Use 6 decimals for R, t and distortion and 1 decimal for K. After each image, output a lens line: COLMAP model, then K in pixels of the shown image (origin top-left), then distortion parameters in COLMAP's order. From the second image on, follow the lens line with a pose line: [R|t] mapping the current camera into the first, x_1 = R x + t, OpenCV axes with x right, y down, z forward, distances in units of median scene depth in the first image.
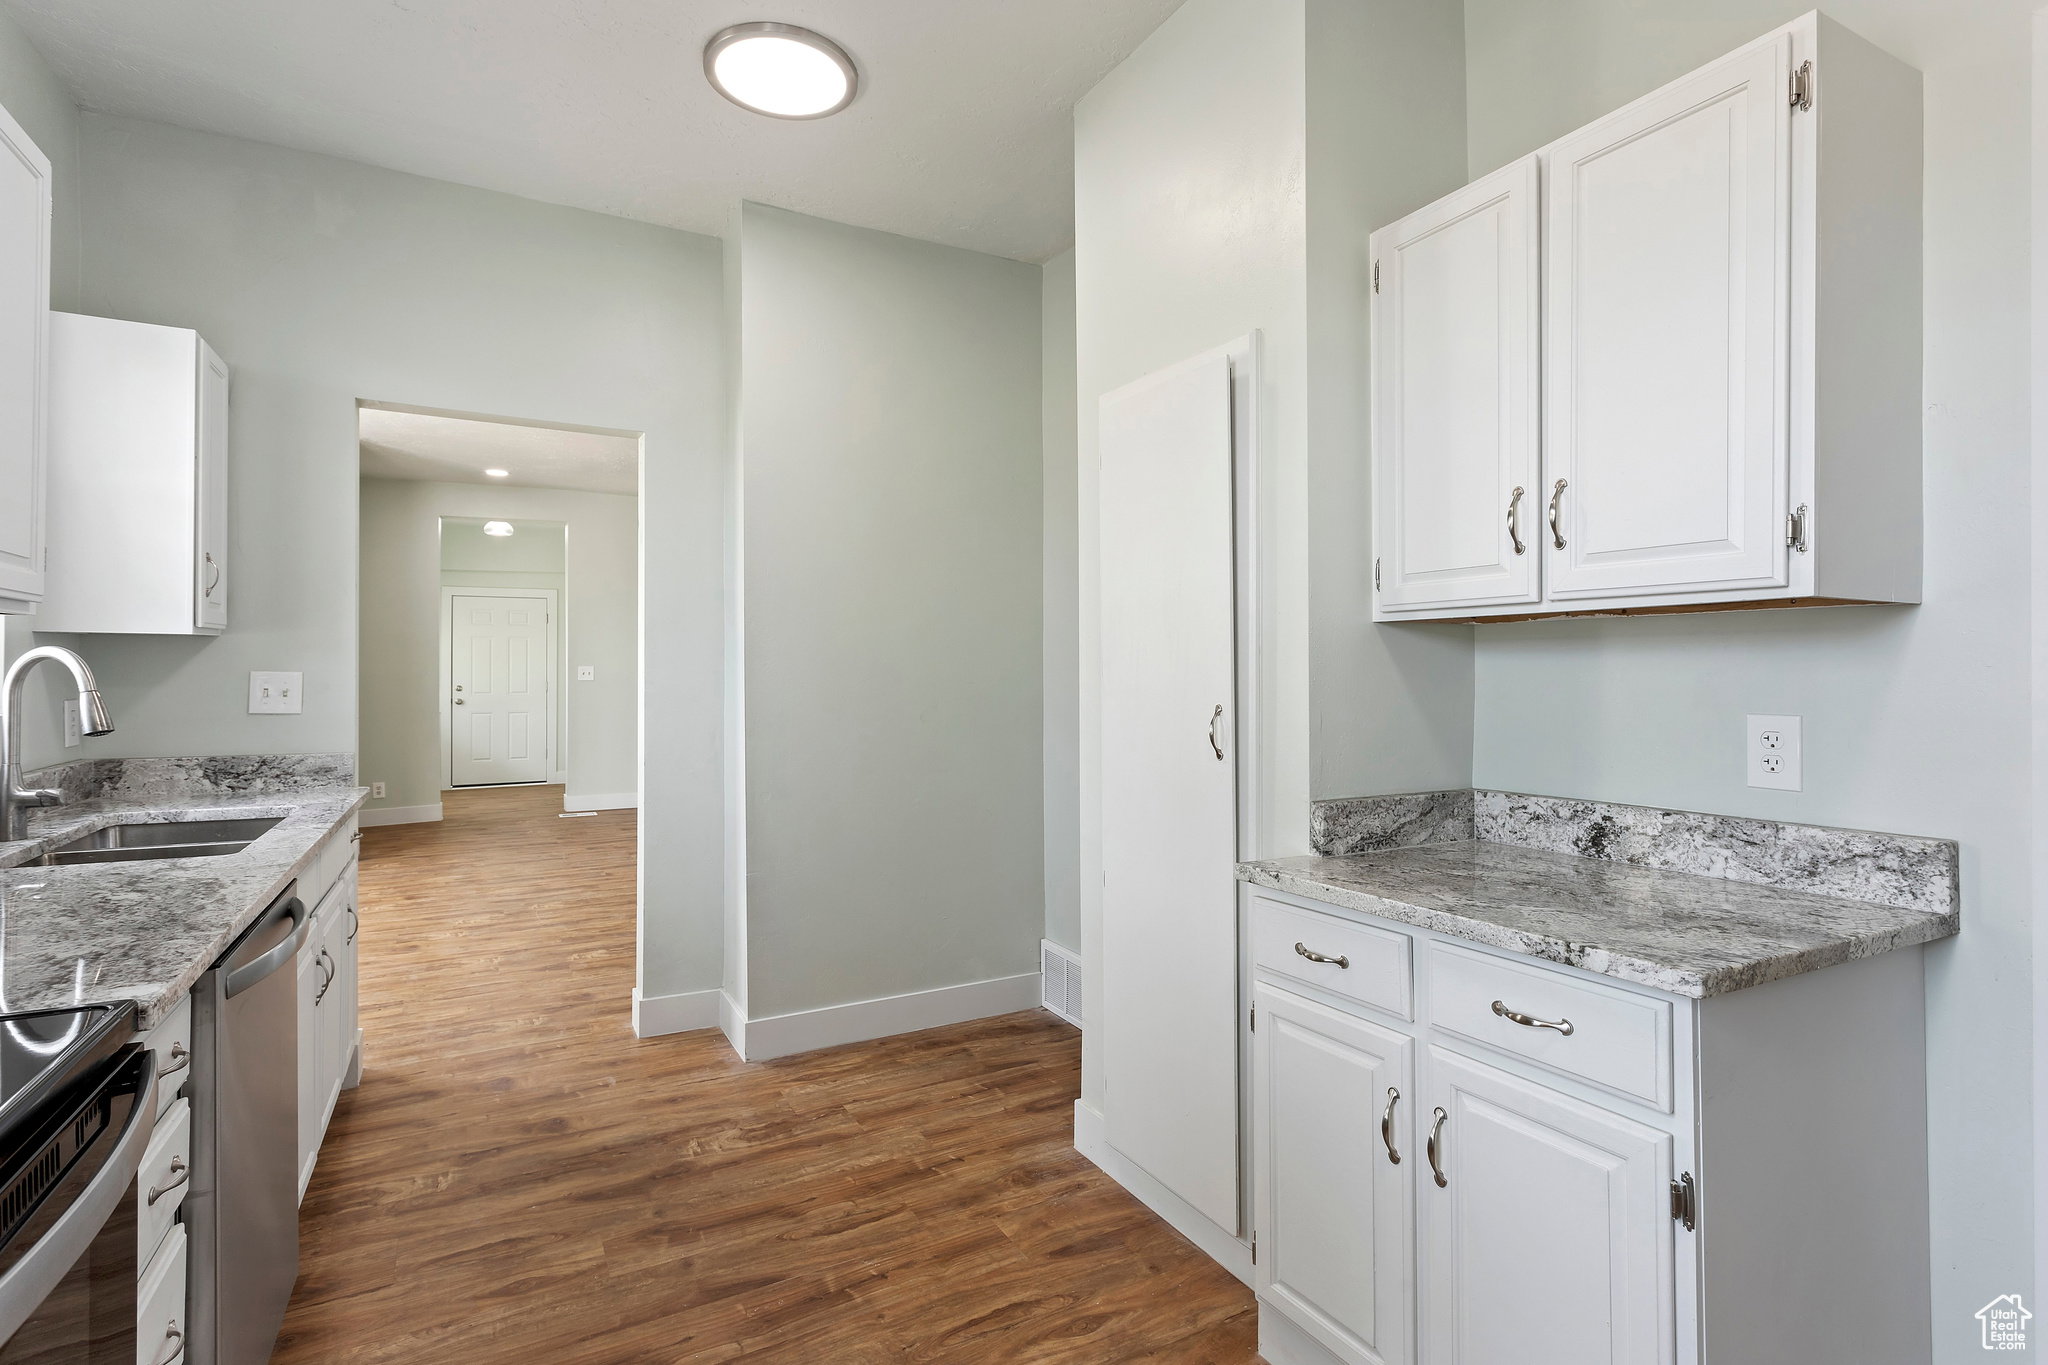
lens RADIAL K [[985.5, 0, 1016.2], [0, 985.5, 664.2], [0, 0, 1]] dist [-0.001209, 0.000157]
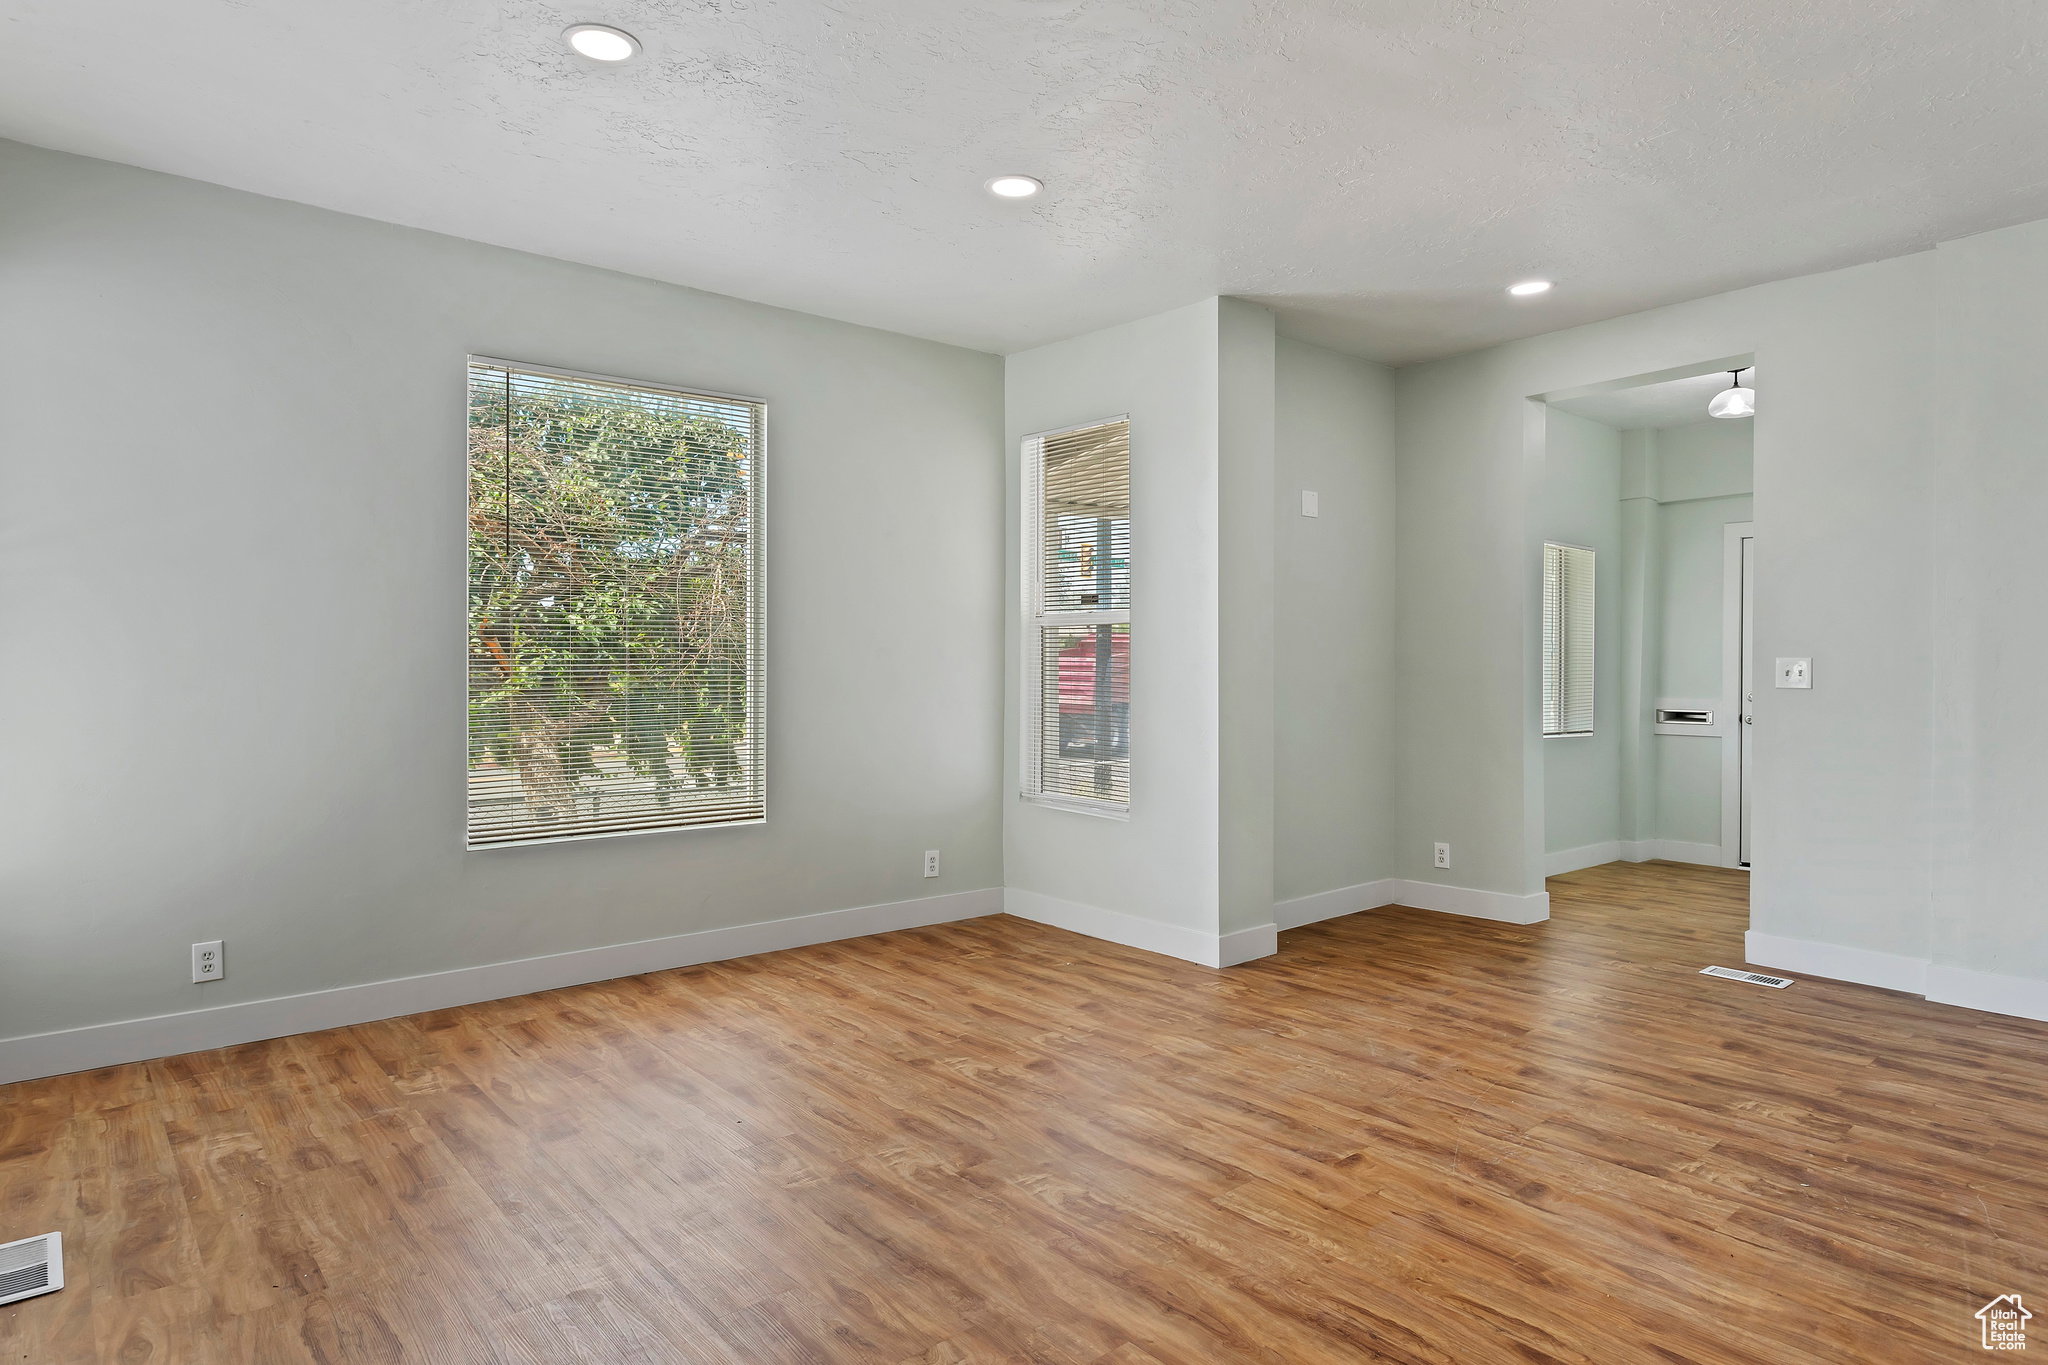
lens RADIAL K [[1160.9, 0, 1021.8], [0, 1160.9, 667.0], [0, 0, 1]] dist [-0.013761, 0.008790]
pose [[0.196466, 0.005986, -0.980492, 0.058721], [0.000739, 0.999980, 0.006253, 0.008816], [0.980510, -0.001953, 0.196457, 1.532469]]
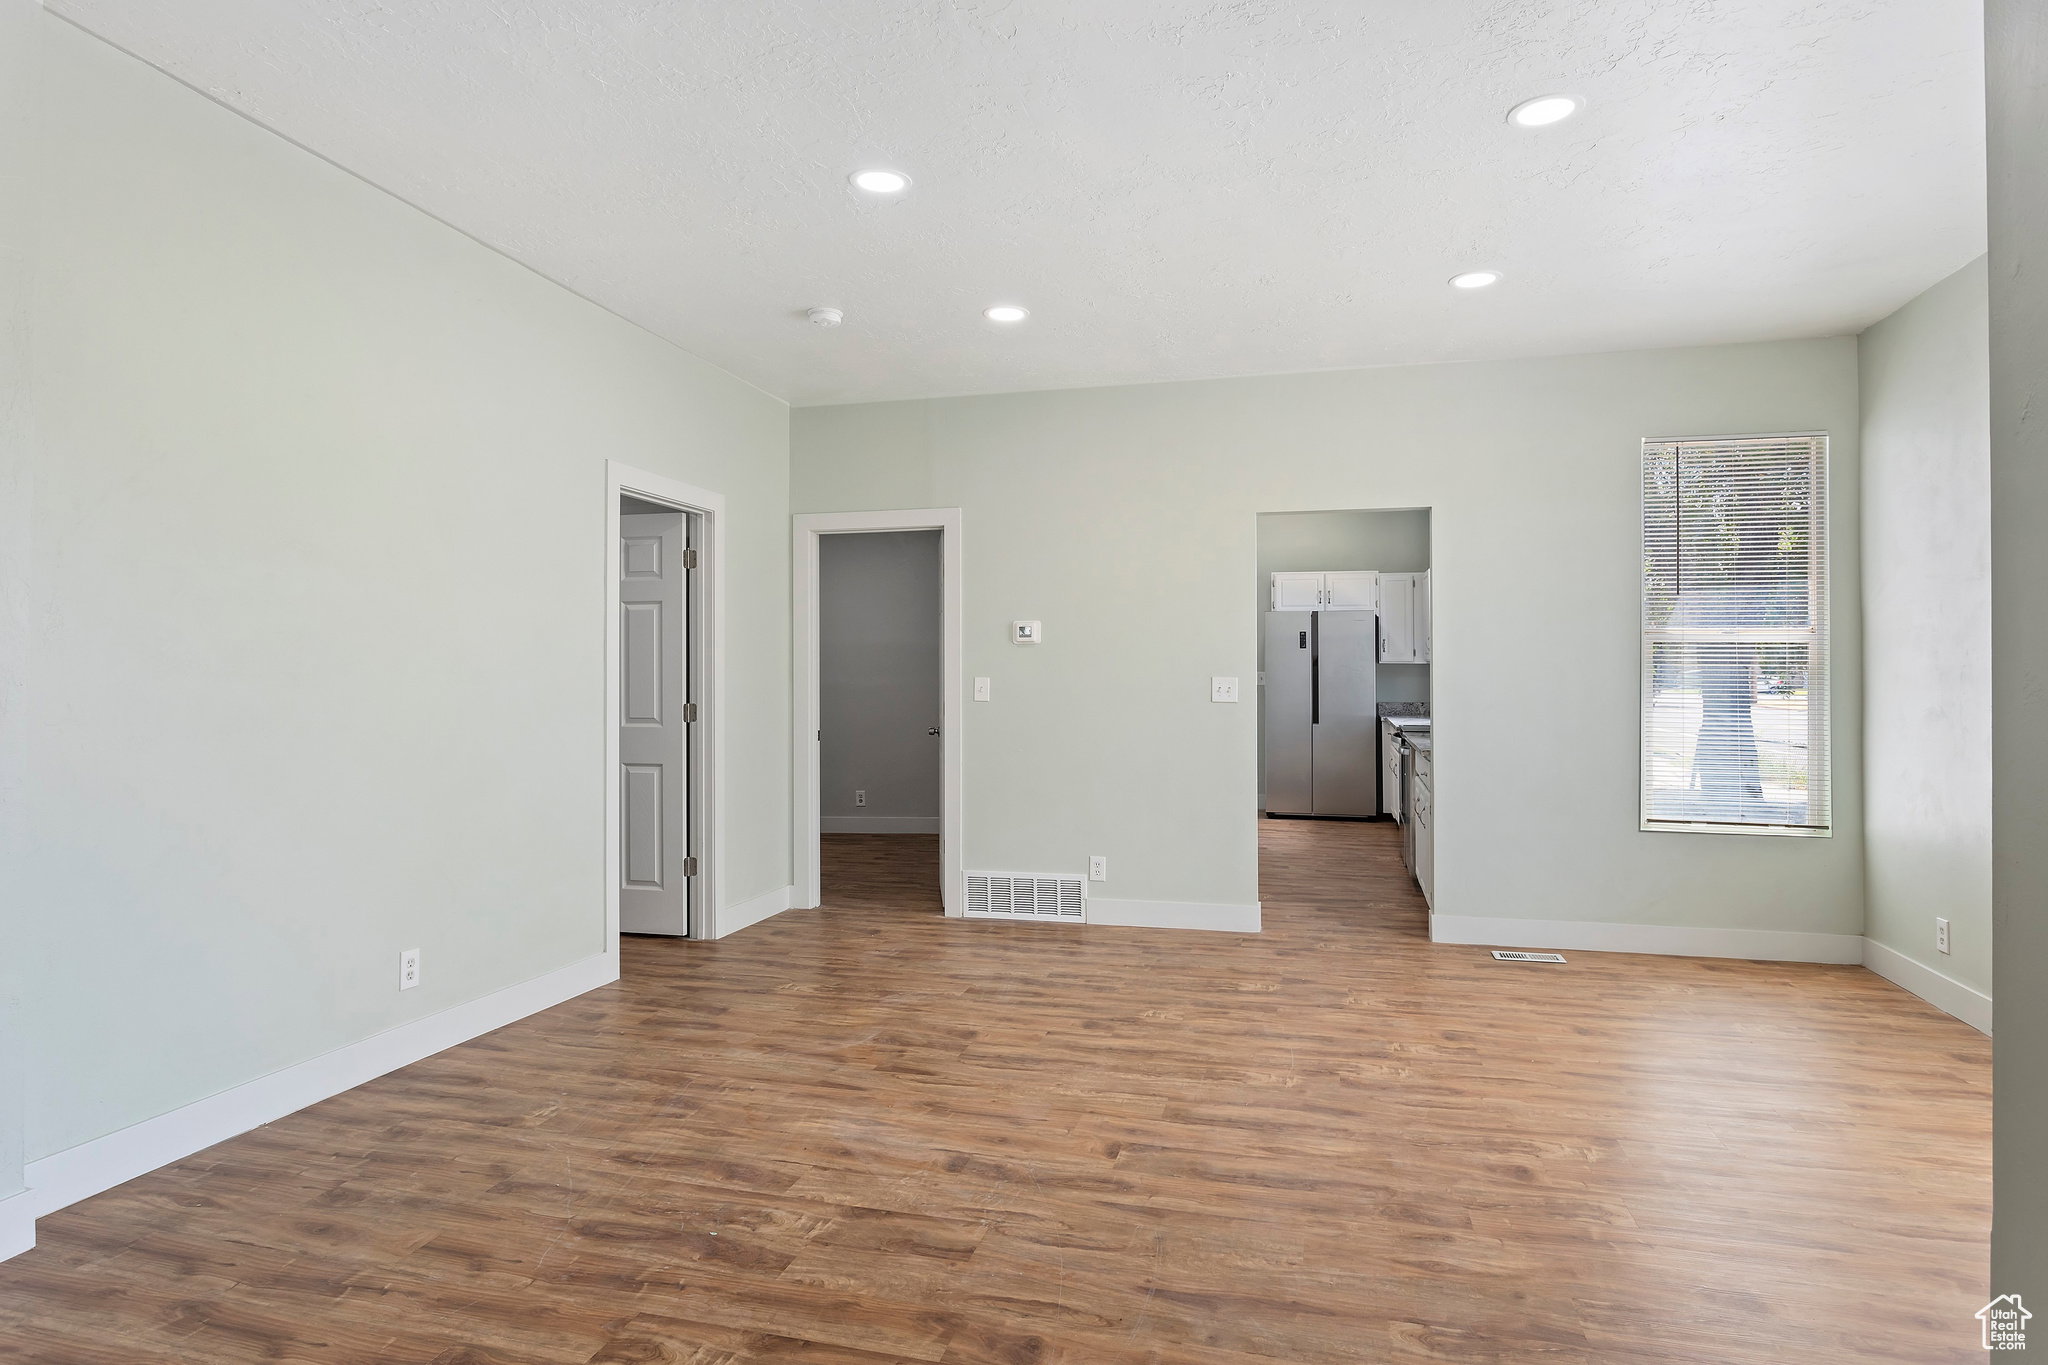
lens RADIAL K [[1160.9, 0, 1005.5], [0, 1160.9, 668.8], [0, 0, 1]] dist [-0.013761, 0.008790]
pose [[-0.716279, 0.001222, 0.697813, -1.459762], [-0.005007, 0.999964, -0.006891, 0.008242], [-0.697796, -0.008430, -0.716247, 2.778279]]
